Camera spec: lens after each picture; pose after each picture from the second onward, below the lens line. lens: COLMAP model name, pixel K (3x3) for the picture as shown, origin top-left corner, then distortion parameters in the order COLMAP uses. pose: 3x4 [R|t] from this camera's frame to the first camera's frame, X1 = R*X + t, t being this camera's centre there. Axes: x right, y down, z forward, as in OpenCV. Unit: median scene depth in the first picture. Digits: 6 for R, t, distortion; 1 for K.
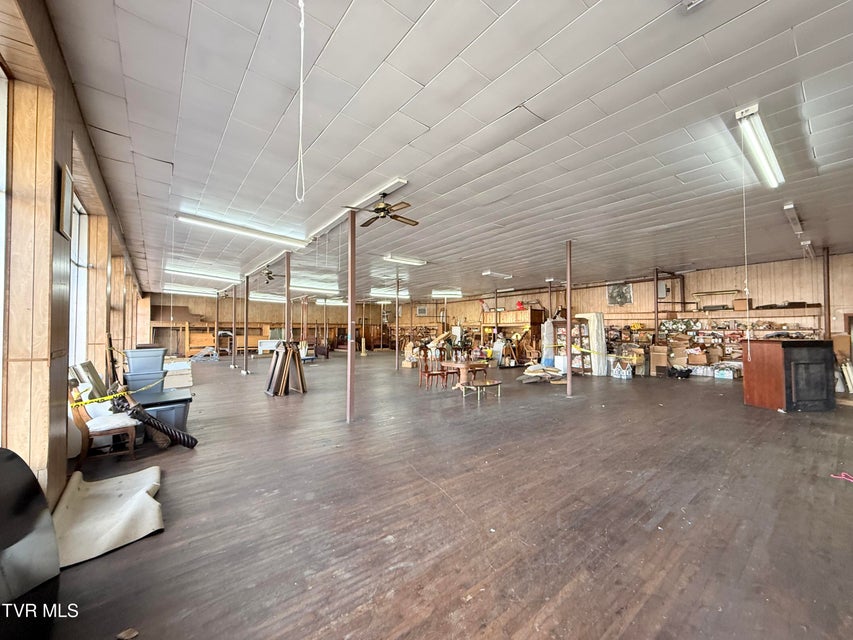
lens RADIAL K [[338.6, 0, 425.0], [0, 338.6, 319.9], [0, 0, 1]] dist [0.000029, -0.000134]
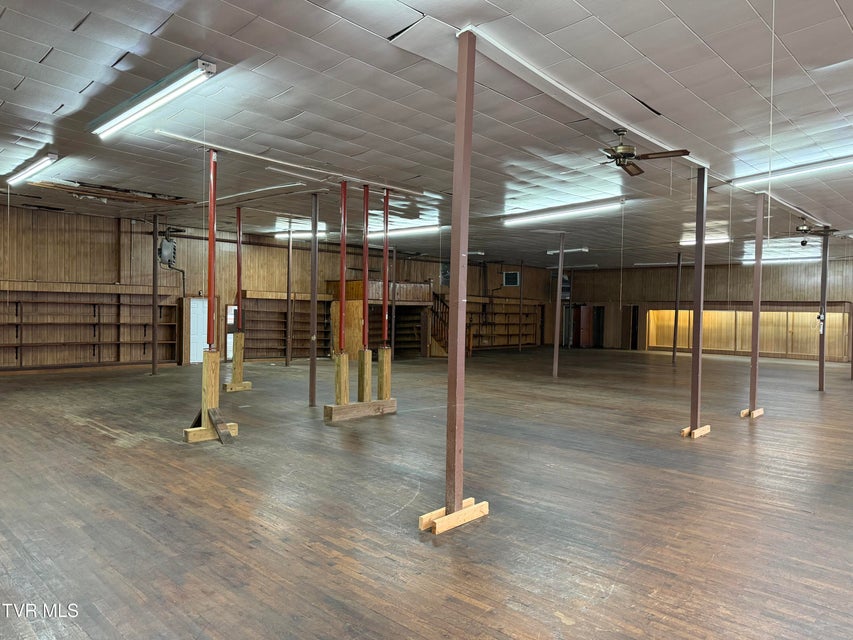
lens RADIAL K [[594.7, 0, 424.4], [0, 594.7, 322.5], [0, 0, 1]] dist [0.087779, -0.111849]
pose [[-0.117360, -0.016945, 0.992945, -1.051920], [-0.048749, 0.998747, 0.011282, 0.042822], [-0.991892, -0.047081, -0.118039, 1.261627]]
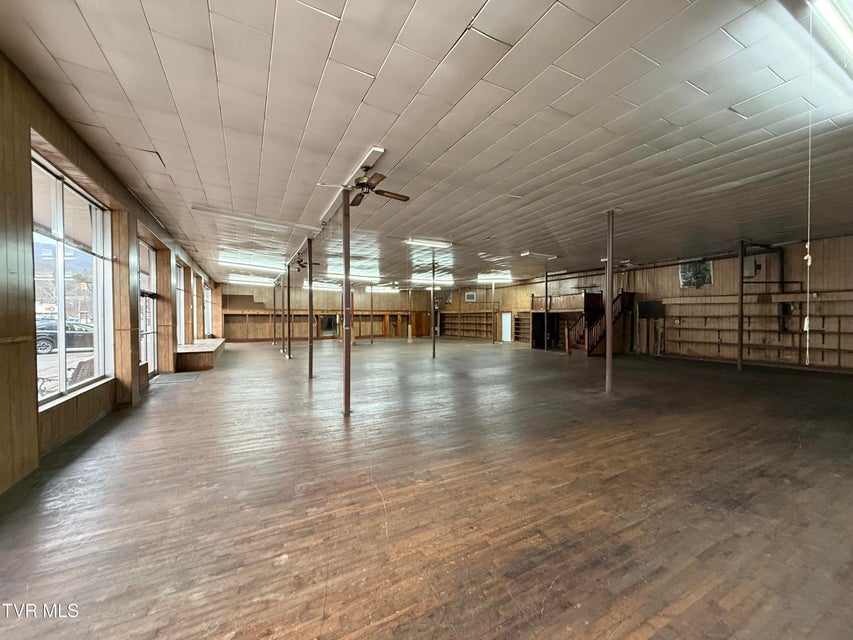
lens RADIAL K [[338.6, 0, 425.0], [0, 338.6, 319.9], [0, 0, 1]] dist [0.000029, -0.000134]
pose [[0.982432, 0.000261, -0.186621, 0.068785], [0.007108, 0.999221, 0.038813, 0.001251], [0.186486, -0.039457, 0.981665, 0.040783]]
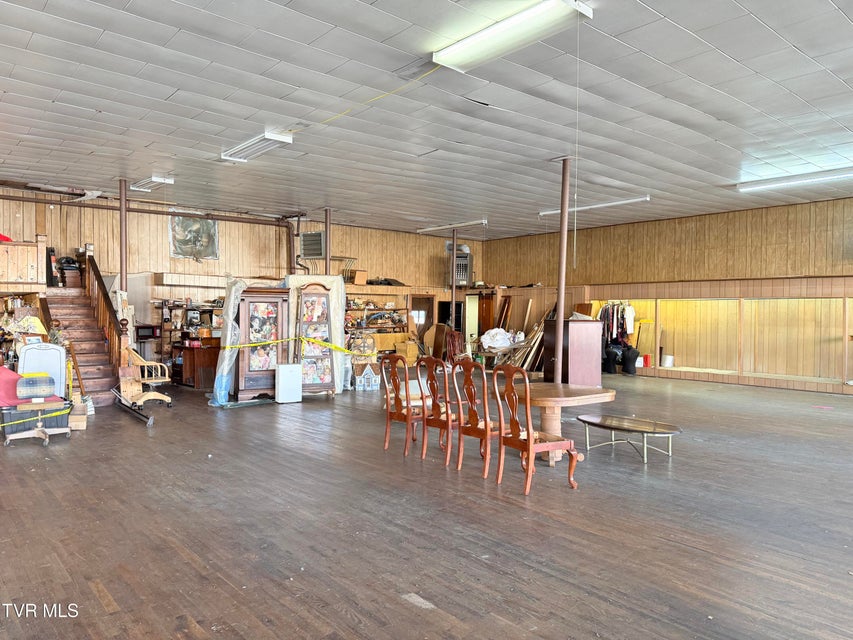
lens RADIAL K [[594.7, 0, 424.4], [0, 594.7, 322.5], [0, 0, 1]] dist [0.087779, -0.111849]
pose [[-0.033542, -0.016386, 0.999303, -0.338862], [-0.037191, 0.999194, 0.015136, 0.025687], [-0.998745, -0.036657, -0.034125, 0.690055]]
